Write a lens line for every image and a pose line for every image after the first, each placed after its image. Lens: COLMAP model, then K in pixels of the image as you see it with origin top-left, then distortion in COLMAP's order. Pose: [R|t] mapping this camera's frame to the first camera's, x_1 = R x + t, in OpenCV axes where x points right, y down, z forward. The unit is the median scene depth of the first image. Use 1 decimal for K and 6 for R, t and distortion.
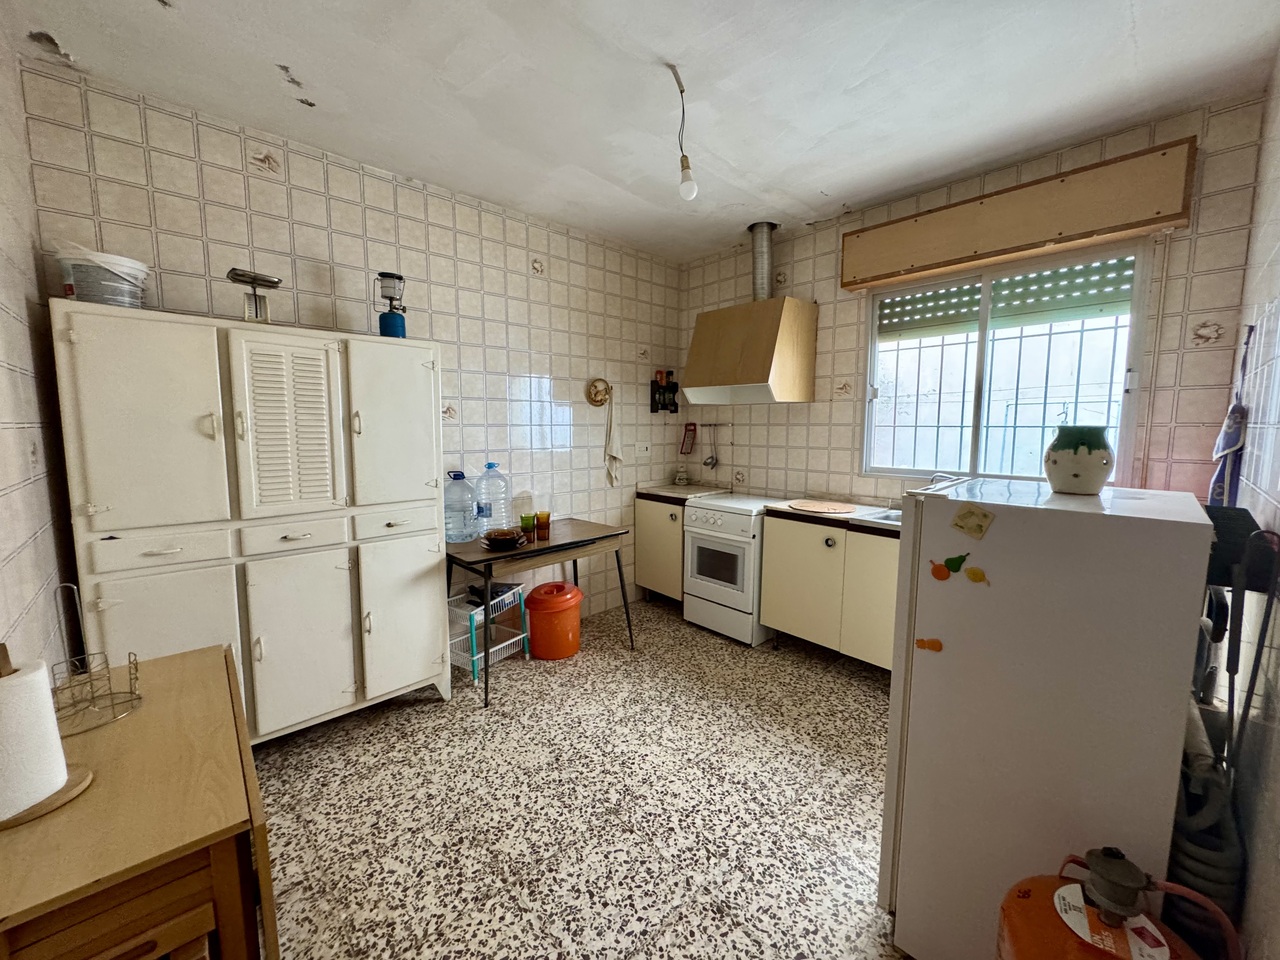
lens RADIAL K [[511.5, 0, 639.6], [0, 511.5, 477.9], [0, 0, 1]] dist [-0.002180, 0.000311]
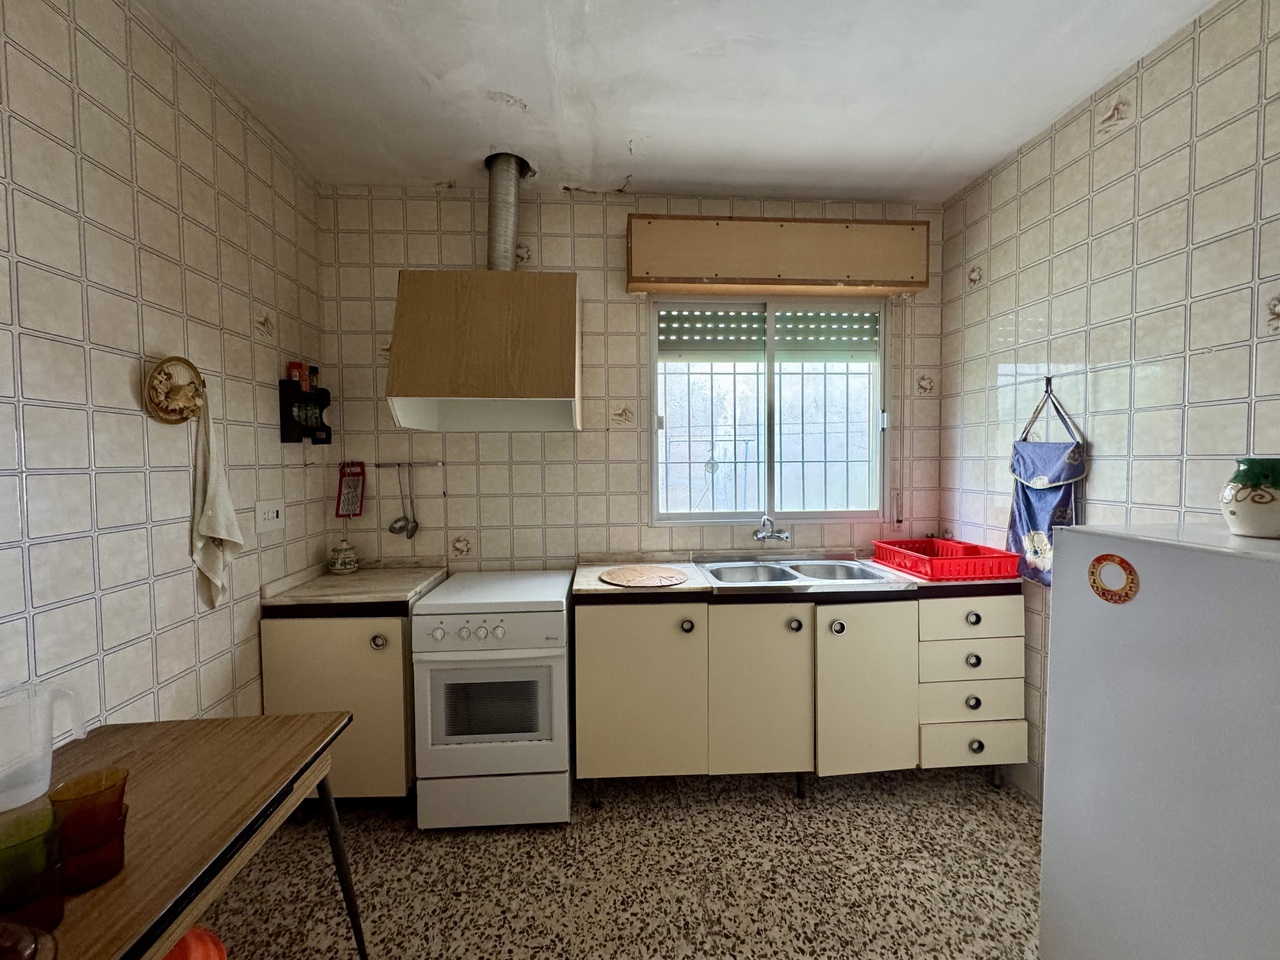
lens RADIAL K [[511.5, 0, 639.6], [0, 511.5, 477.9], [0, 0, 1]] dist [-0.002180, 0.000311]
pose [[0.624178, -0.034437, 0.780523, -0.174936], [0.091107, 0.995420, -0.028940, -0.051788], [-0.775952, 0.089175, 0.624457, 0.469745]]
